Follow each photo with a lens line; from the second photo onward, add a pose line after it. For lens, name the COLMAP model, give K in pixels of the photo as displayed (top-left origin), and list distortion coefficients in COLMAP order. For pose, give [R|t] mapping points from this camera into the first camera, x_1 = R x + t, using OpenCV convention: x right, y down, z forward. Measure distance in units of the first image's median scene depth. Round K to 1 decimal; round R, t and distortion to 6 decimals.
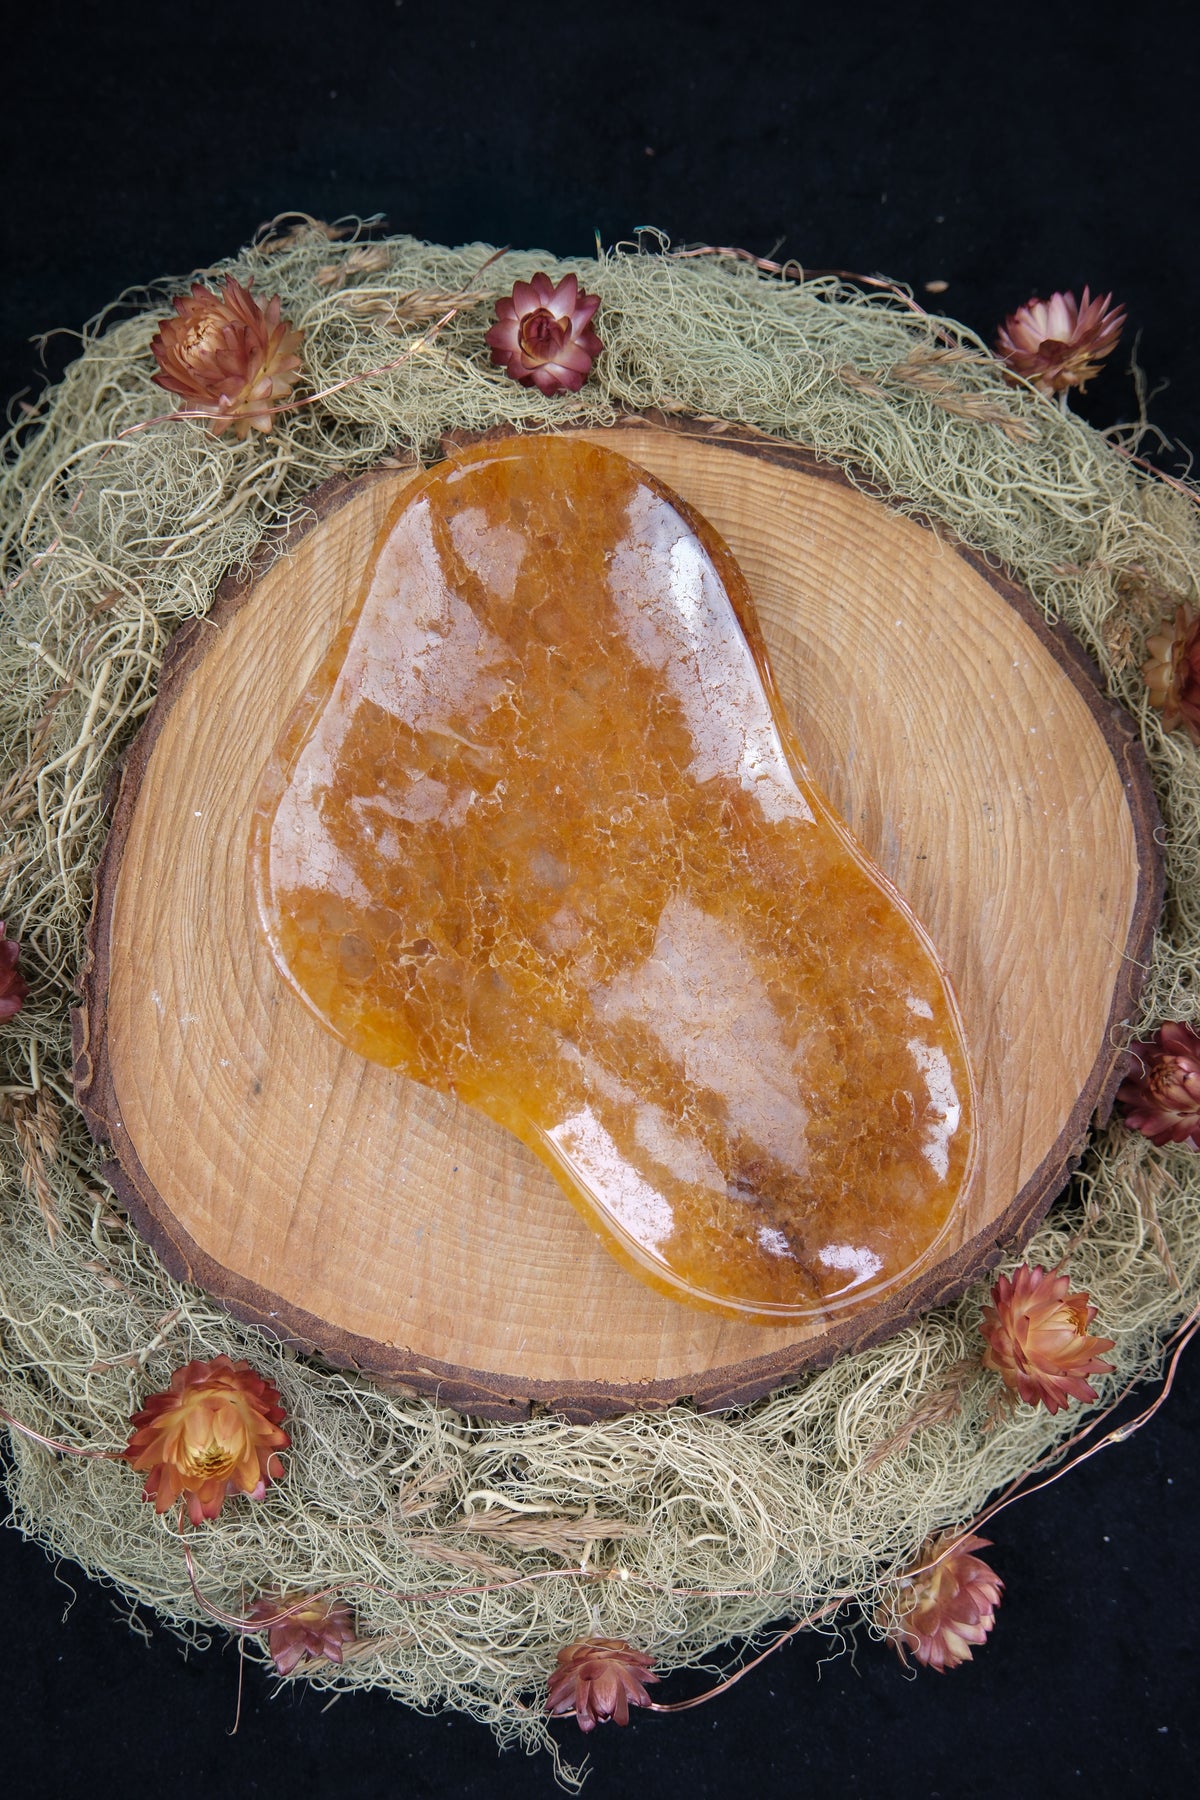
lens RADIAL K [[1296.6, 0, 616.6], [0, 1296.6, 913.5], [0, 0, 1]] dist [-0.009026, -0.006415]
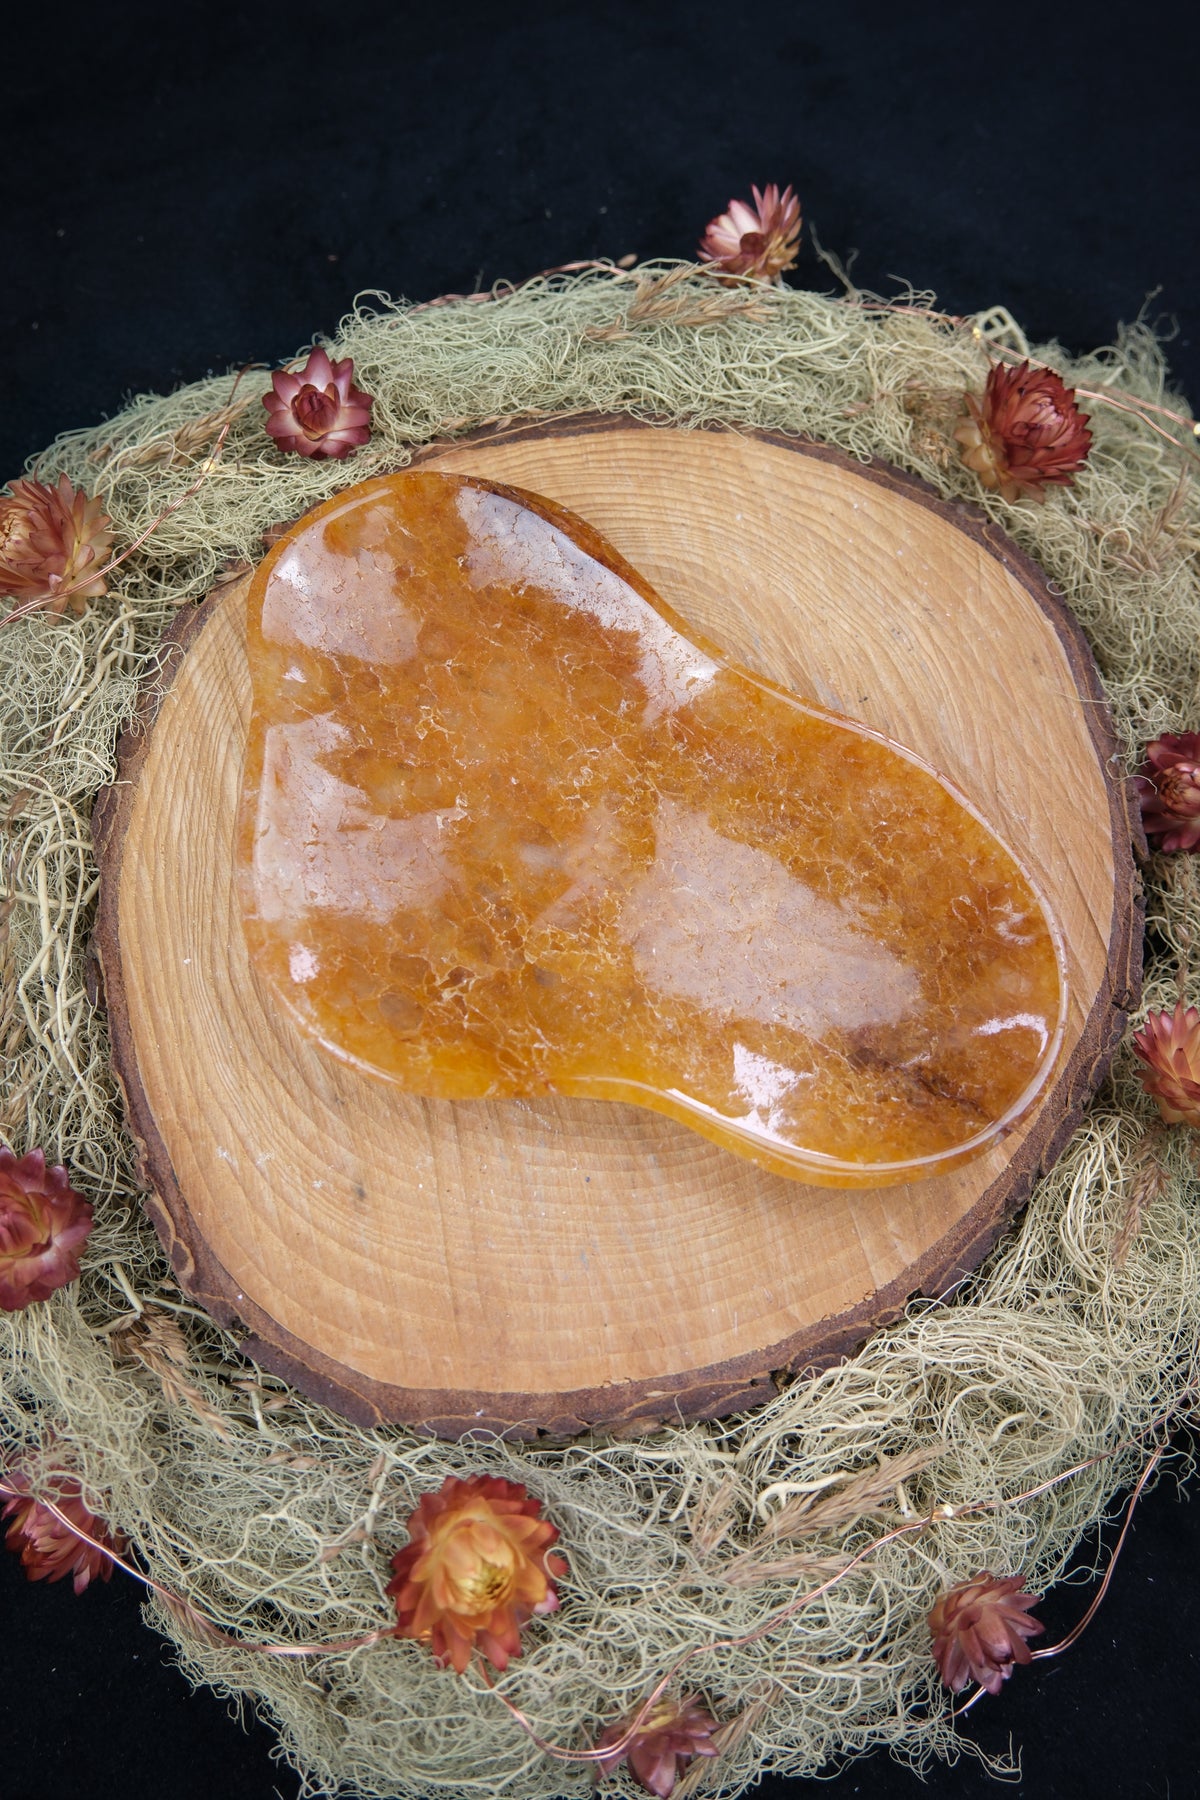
lens RADIAL K [[1311.6, 0, 643.0], [0, 1311.6, 846.5], [0, 0, 1]] dist [-0.002713, -0.003241]
pose [[0.895155, -0.431090, 0.113395, -0.090835], [0.444359, 0.883110, -0.150537, 0.141824], [-0.035245, 0.185142, 0.982080, 0.011438]]
